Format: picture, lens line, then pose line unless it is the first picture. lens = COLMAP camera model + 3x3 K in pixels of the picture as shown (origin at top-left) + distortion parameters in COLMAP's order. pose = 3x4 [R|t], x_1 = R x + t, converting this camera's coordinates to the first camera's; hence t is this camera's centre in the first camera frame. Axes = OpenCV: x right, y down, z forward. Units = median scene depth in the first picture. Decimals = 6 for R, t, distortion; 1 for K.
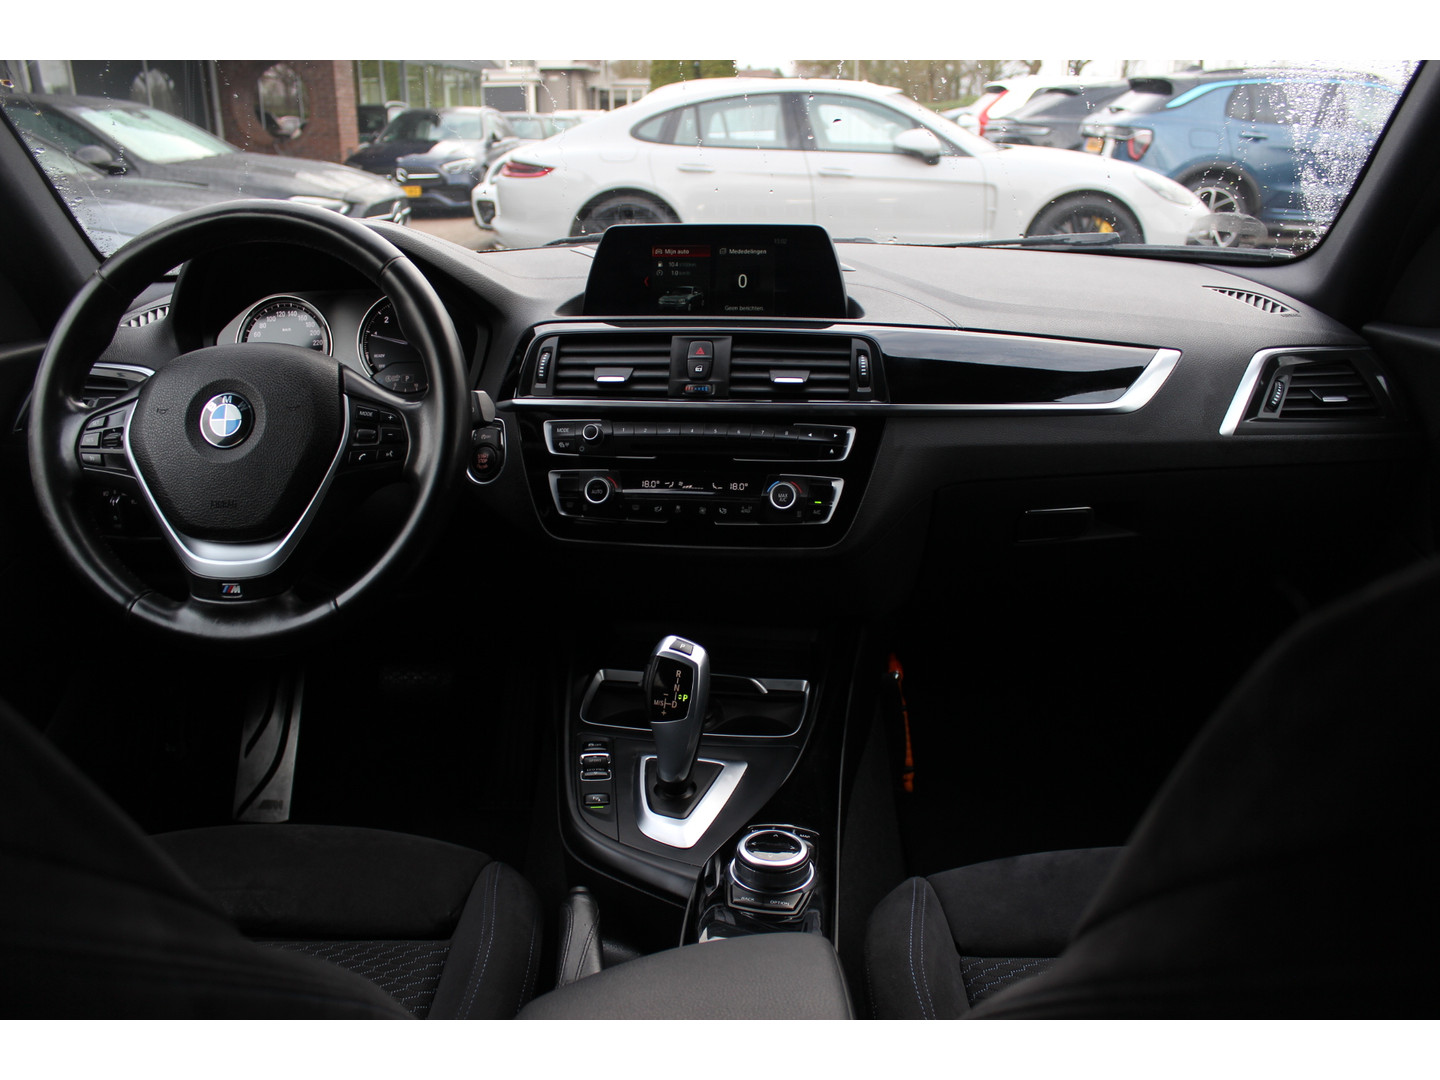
lens RADIAL K [[1192.9, 0, 731.9], [0, 1192.9, 550.1], [0, 0, 1]] dist [-0.163303, 0.121365]
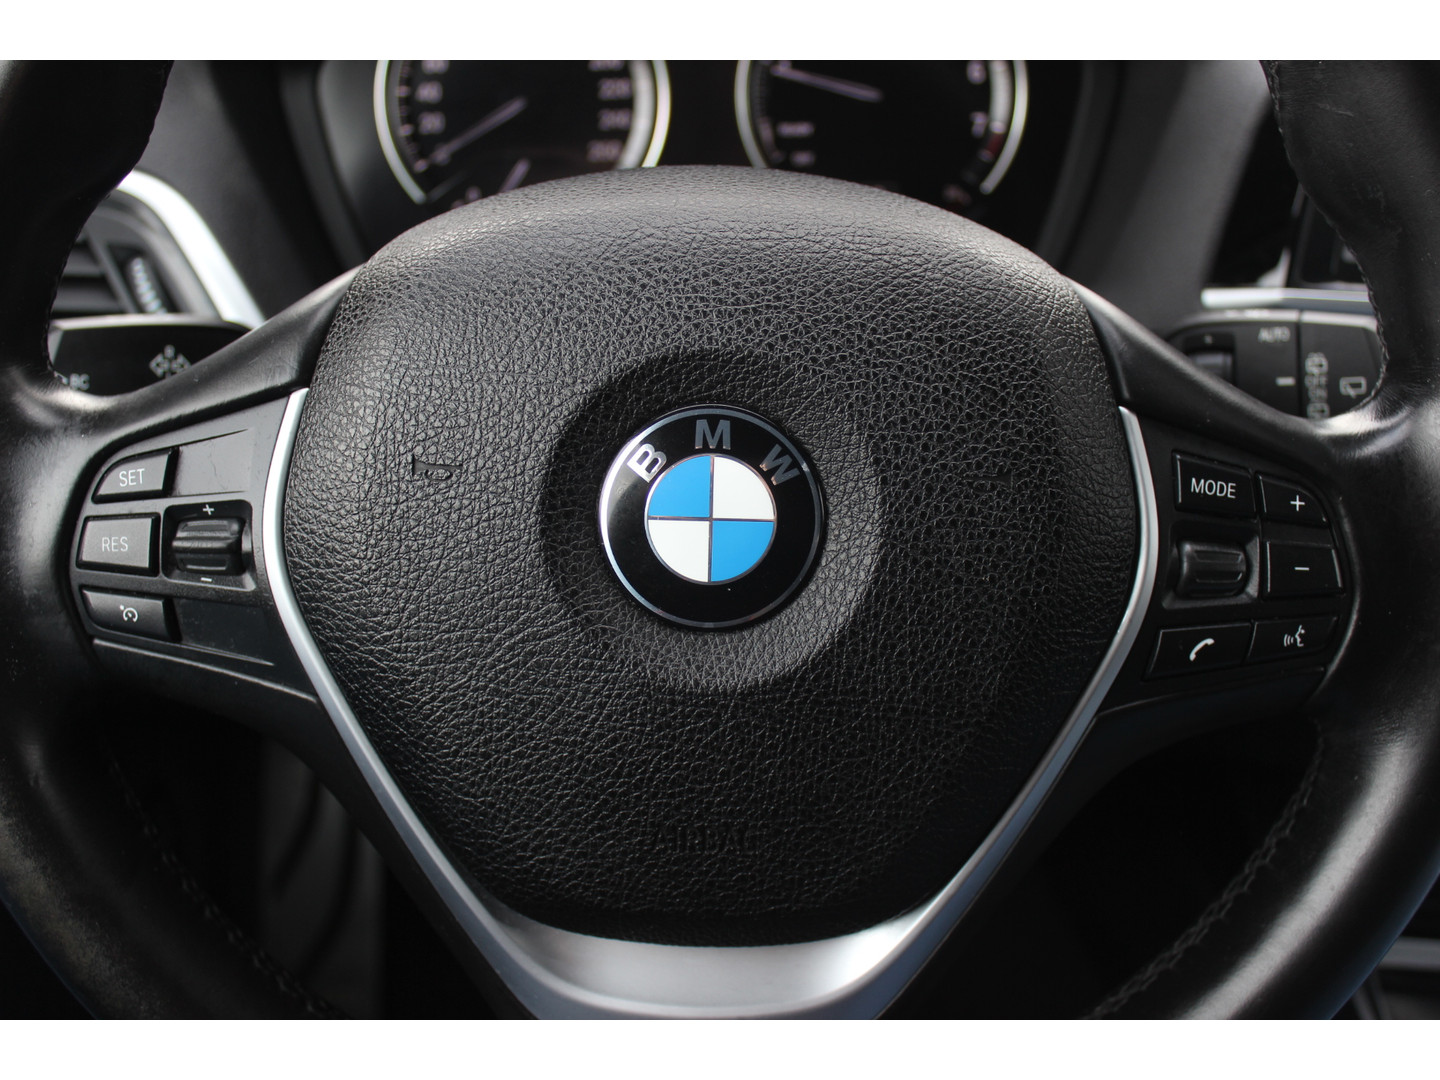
lens RADIAL K [[1542.4, 0, 717.6], [0, 1542.4, 537.8], [0, 0, 1]] dist [-0.104452, 0.000000]
pose [[0.998404, 0.014392, 0.054613, -0.394792], [-0.025017, 0.979644, 0.199180, -0.152864], [-0.050635, -0.200228, 0.978440, 0.582462]]
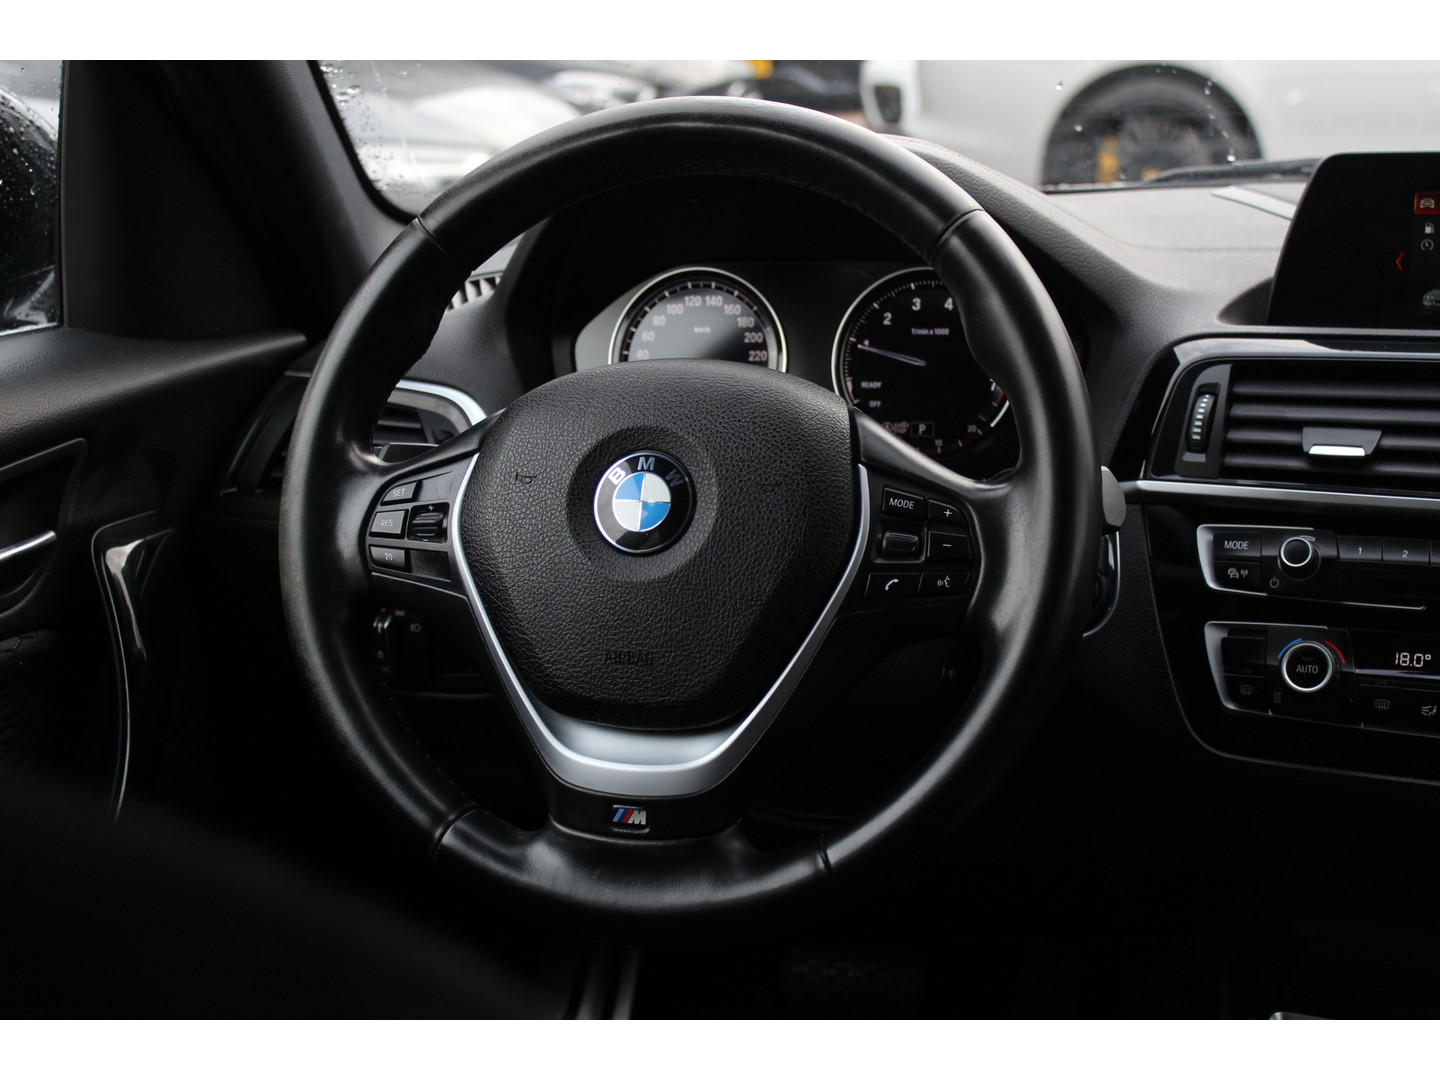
lens RADIAL K [[2142.6, 0, 717.0], [0, 2142.6, 527.3], [0, 0, 1]] dist [-0.038178, 0.000000]
pose [[0.964715, 0.044085, -0.259580, -0.124395], [-0.066014, 0.994892, -0.076371, -0.023095], [0.254887, 0.090812, 0.962697, 0.041551]]
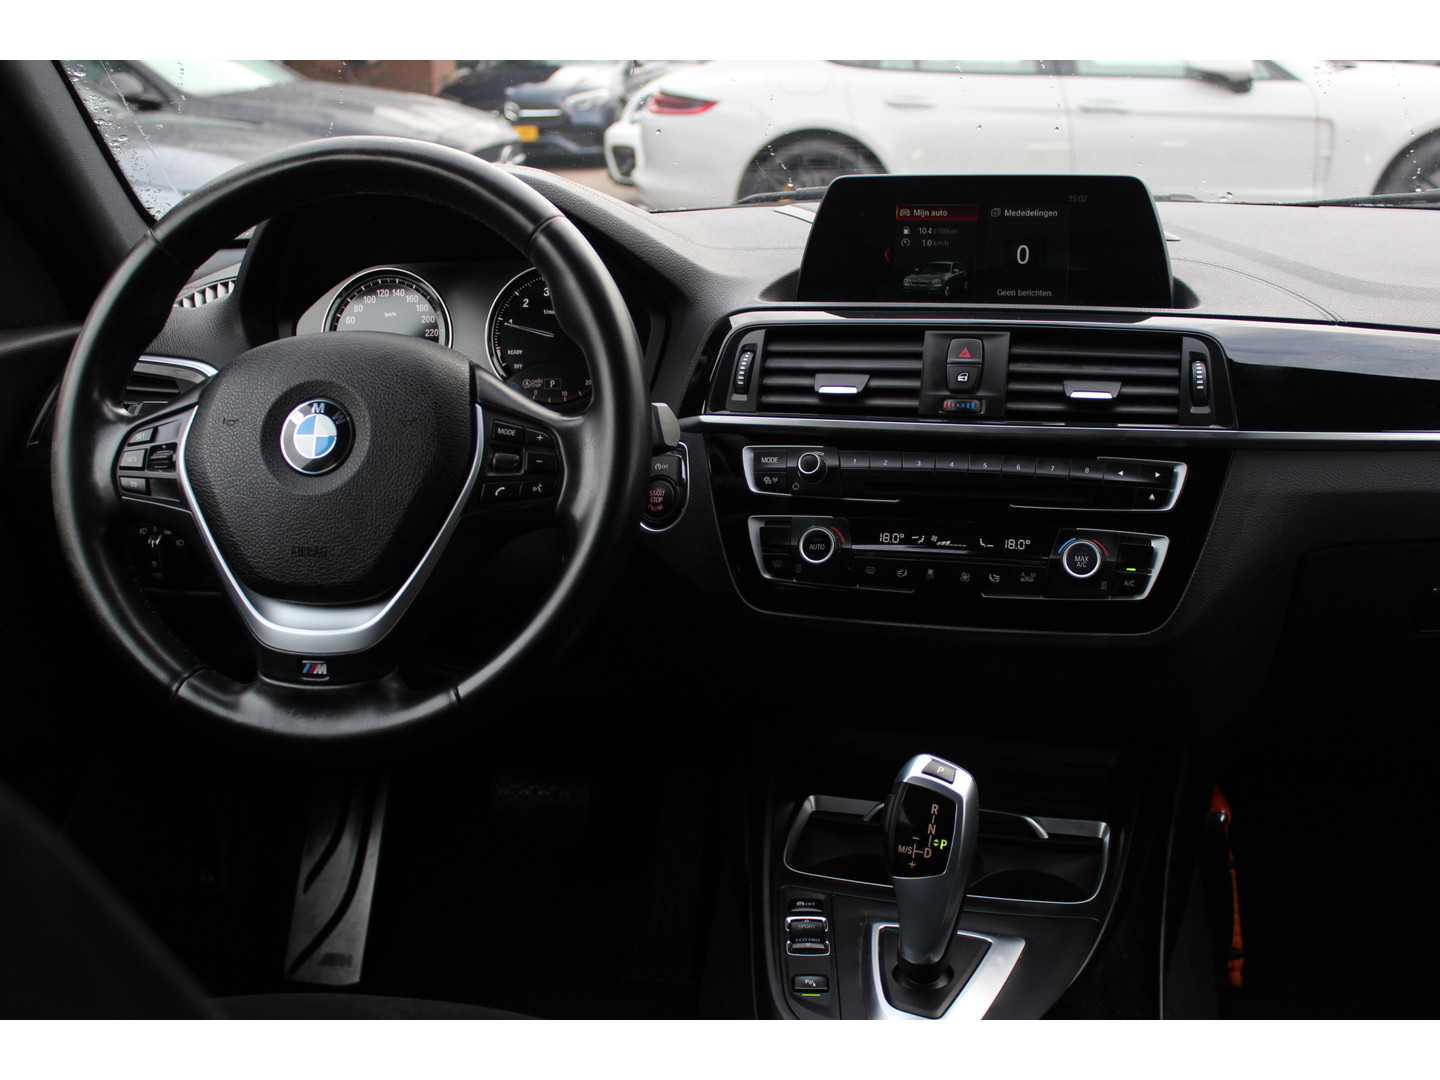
lens RADIAL K [[1621.9, 0, 727.5], [0, 1621.9, 544.8], [0, 0, 1]] dist [-0.090814, 0.000000]
pose [[0.990911, 0.022274, -0.132665, -0.037723], [-0.028440, 0.998593, -0.044763, -0.005224], [0.131482, 0.048129, 0.990150, 0.028031]]
